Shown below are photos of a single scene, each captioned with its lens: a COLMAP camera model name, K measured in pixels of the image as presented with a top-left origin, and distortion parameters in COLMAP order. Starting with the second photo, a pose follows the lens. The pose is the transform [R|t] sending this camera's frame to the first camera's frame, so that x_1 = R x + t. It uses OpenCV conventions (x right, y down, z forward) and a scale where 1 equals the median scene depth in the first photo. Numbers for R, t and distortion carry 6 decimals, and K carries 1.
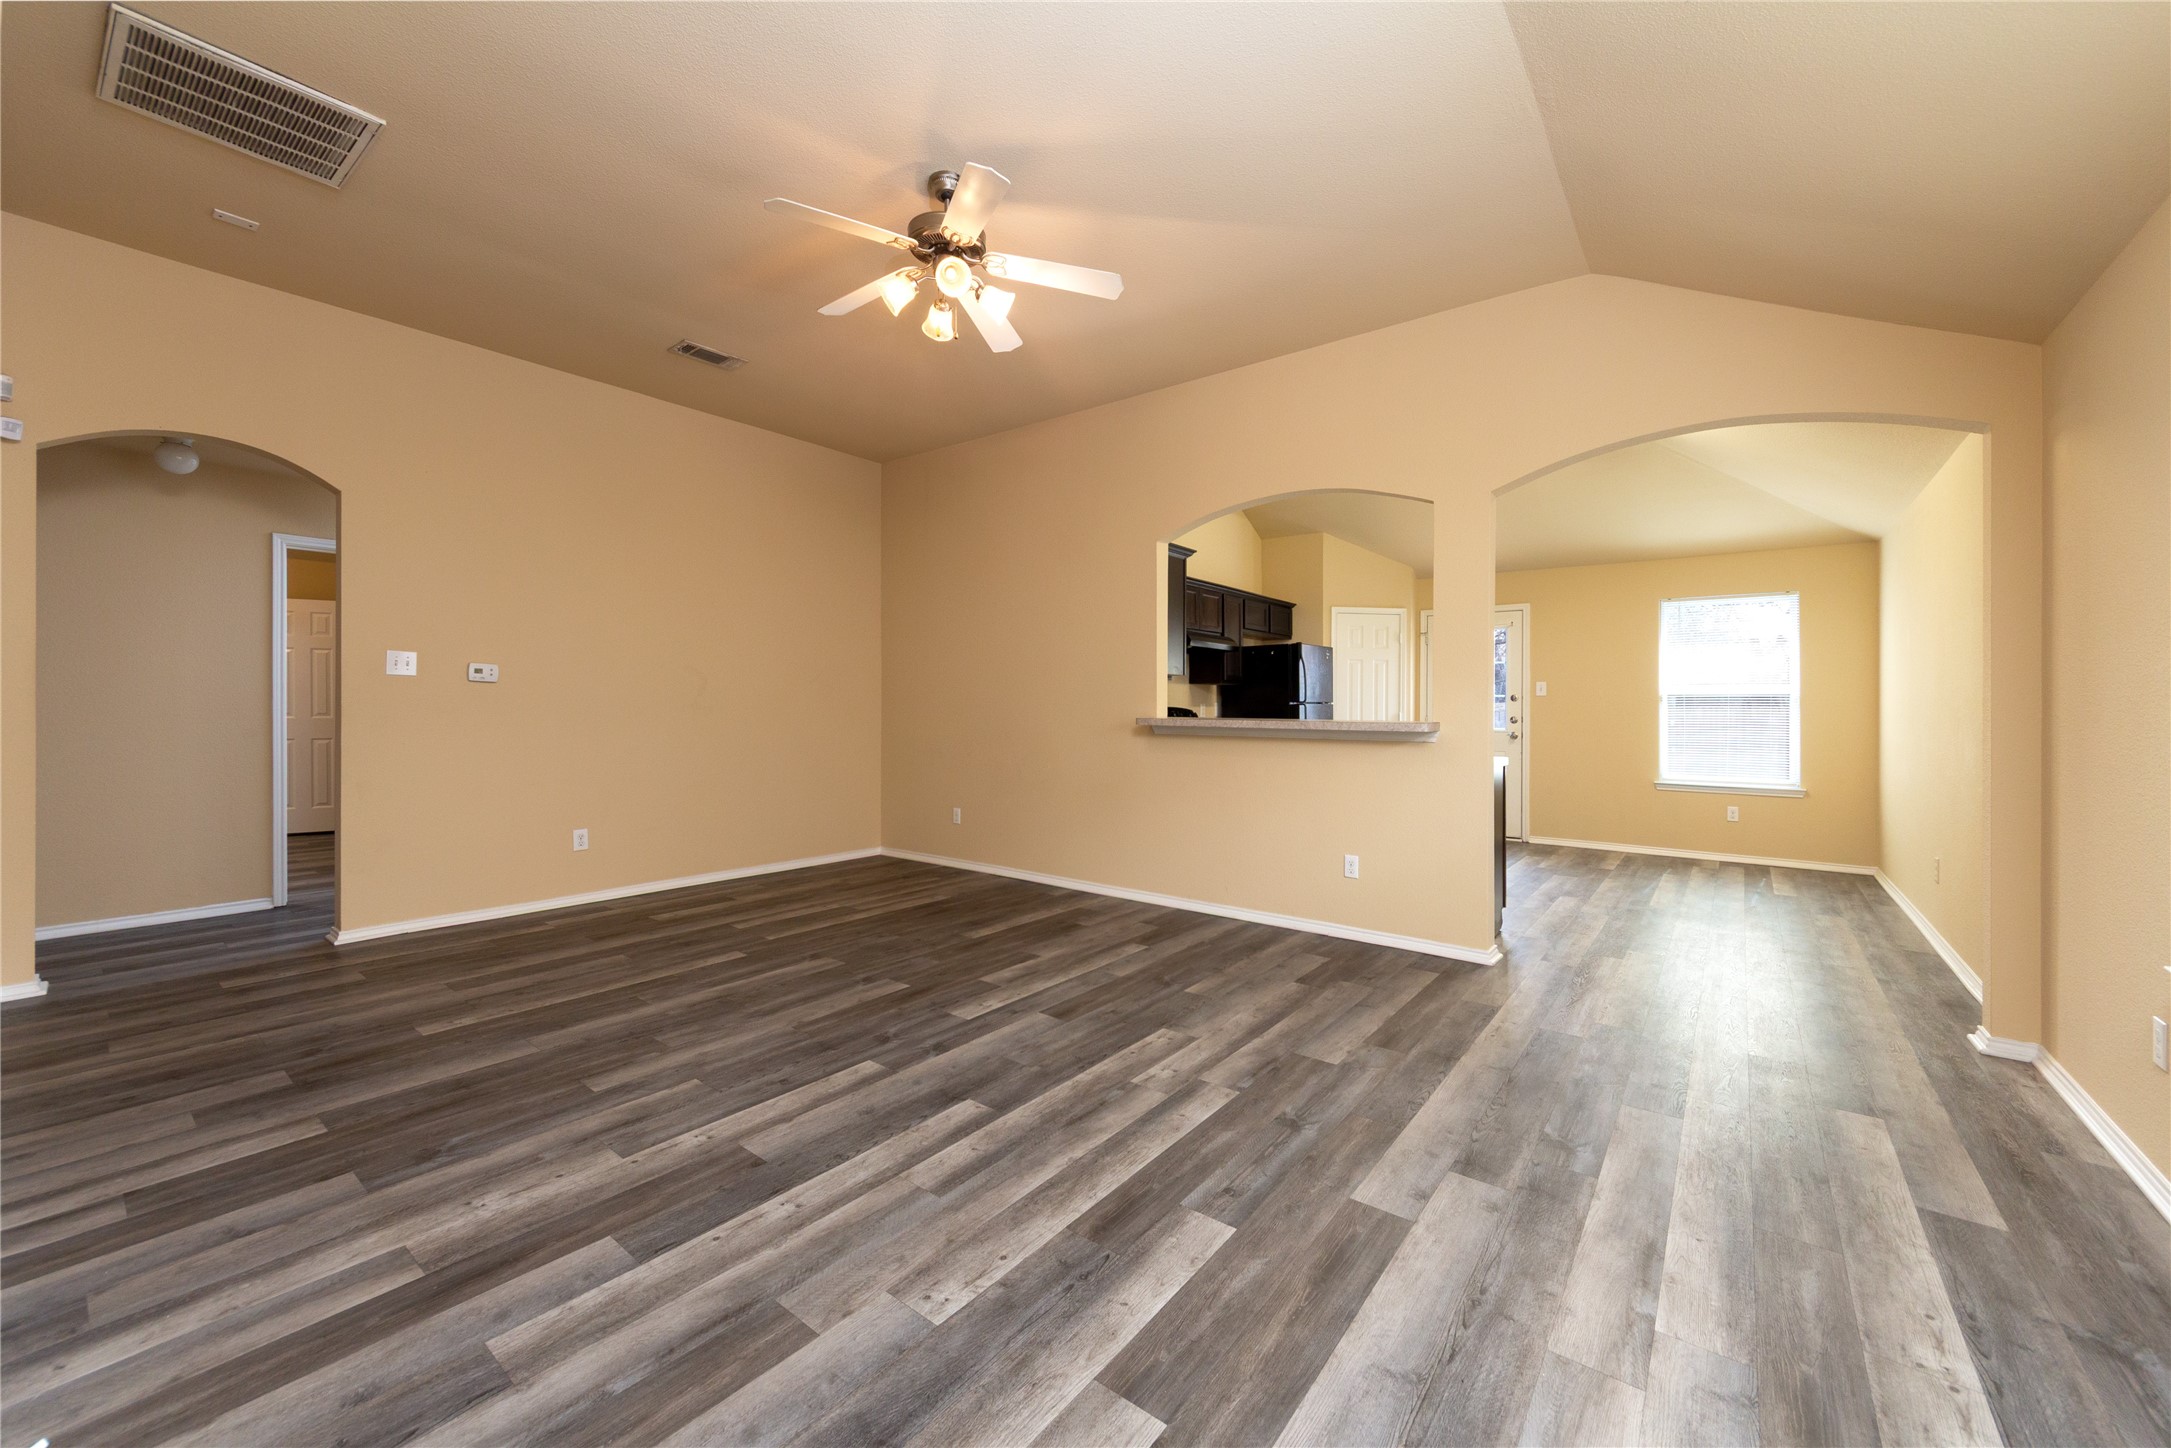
lens RADIAL K [[843.5, 0, 1090.9], [0, 843.5, 691.3], [0, 0, 1]] dist [-0.004115, -0.000160]
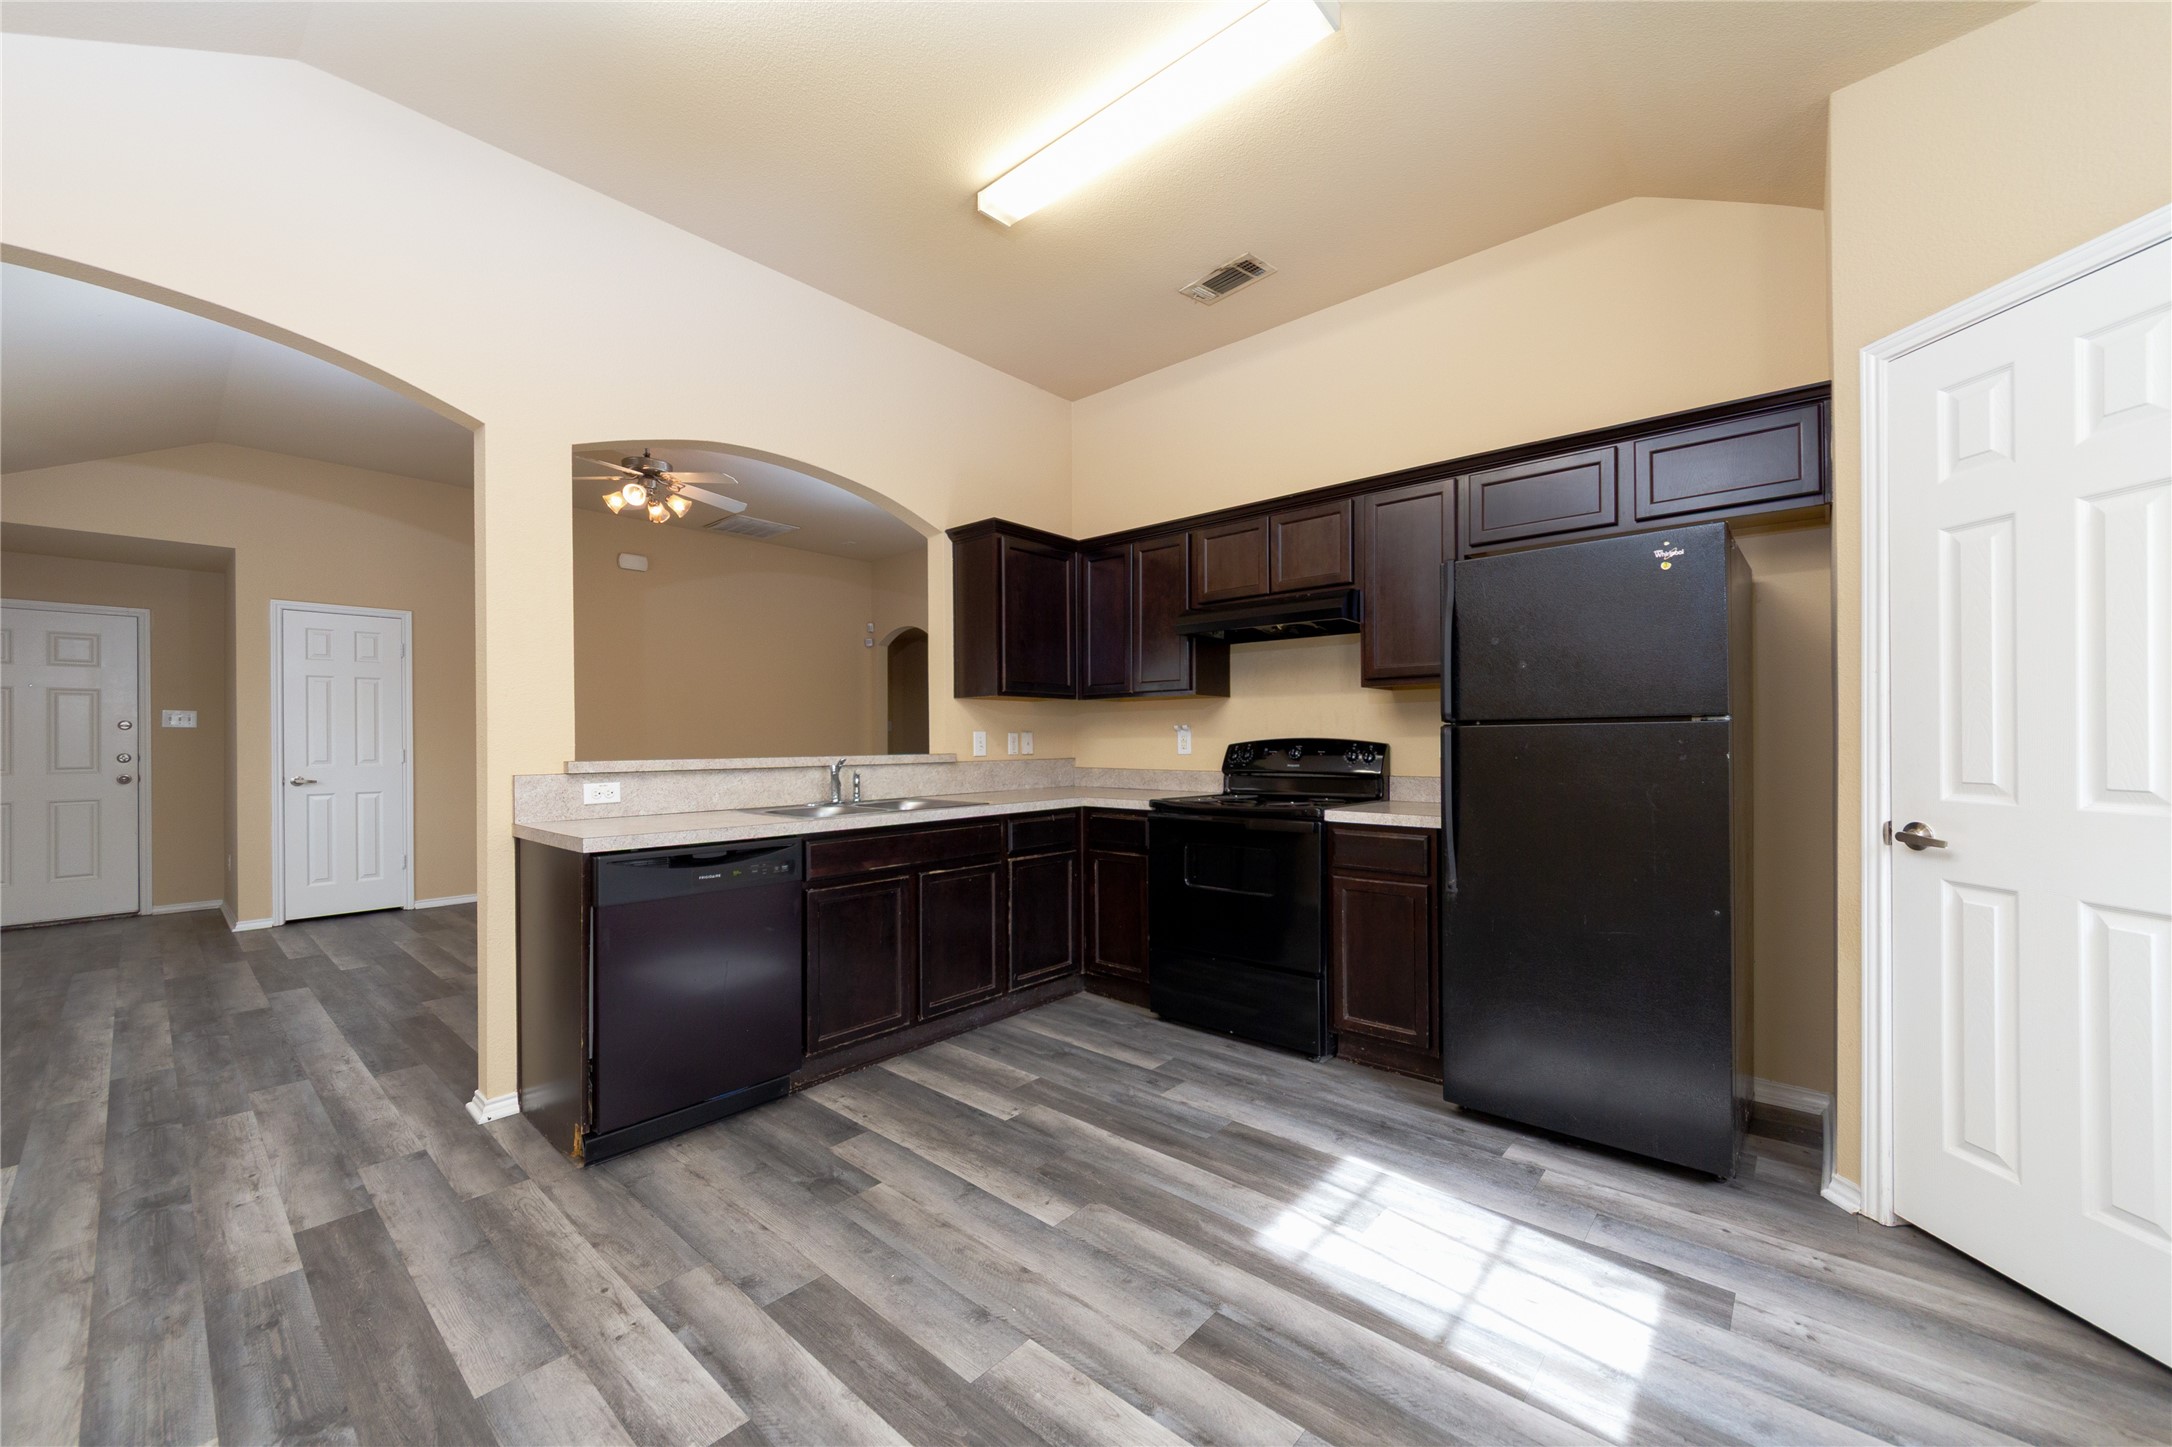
lens RADIAL K [[843.8, 0, 1088.9], [0, 843.8, 737.6], [0, 0, 1]] dist [-0.004115, -0.000160]
pose [[-0.066937, -0.011643, -0.997689, 1.574637], [0.021662, 0.999679, -0.013119, 0.053870], [0.997522, -0.022490, -0.066663, 2.162458]]
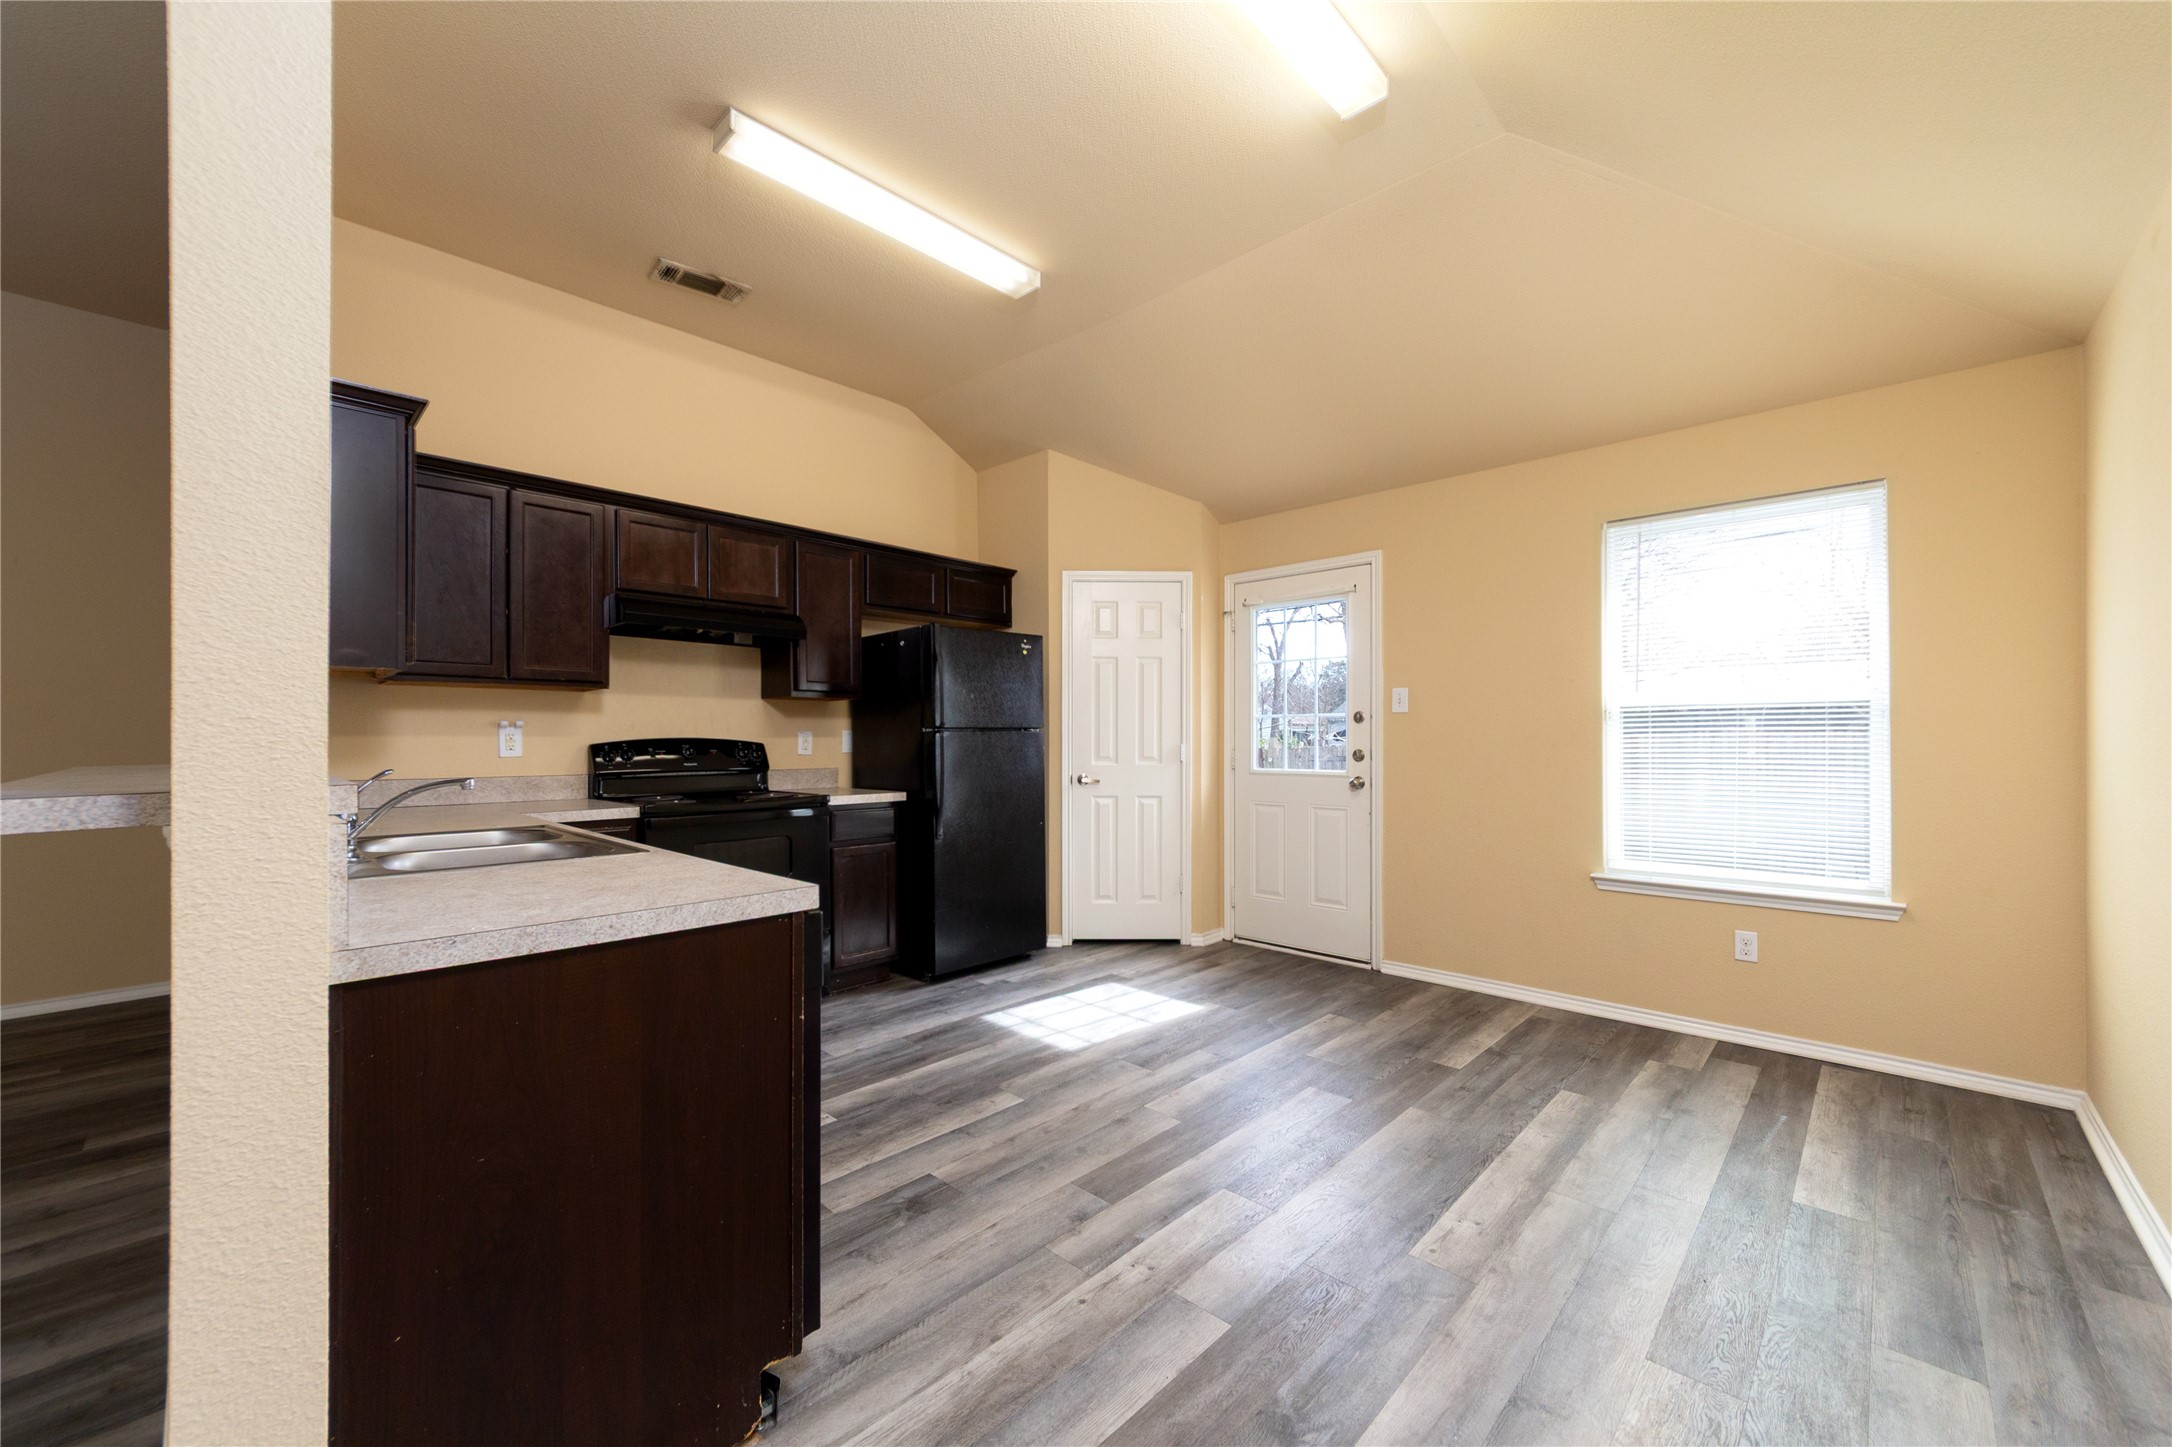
lens RADIAL K [[843.8, 0, 1071.7], [0, 843.8, 732.0], [0, 0, 1]] dist [-0.004115, -0.000160]
pose [[0.993437, -0.009367, -0.113998, 1.016303], [0.010707, 0.999881, 0.011144, 0.026245], [0.113880, -0.012291, 0.993418, 1.110001]]
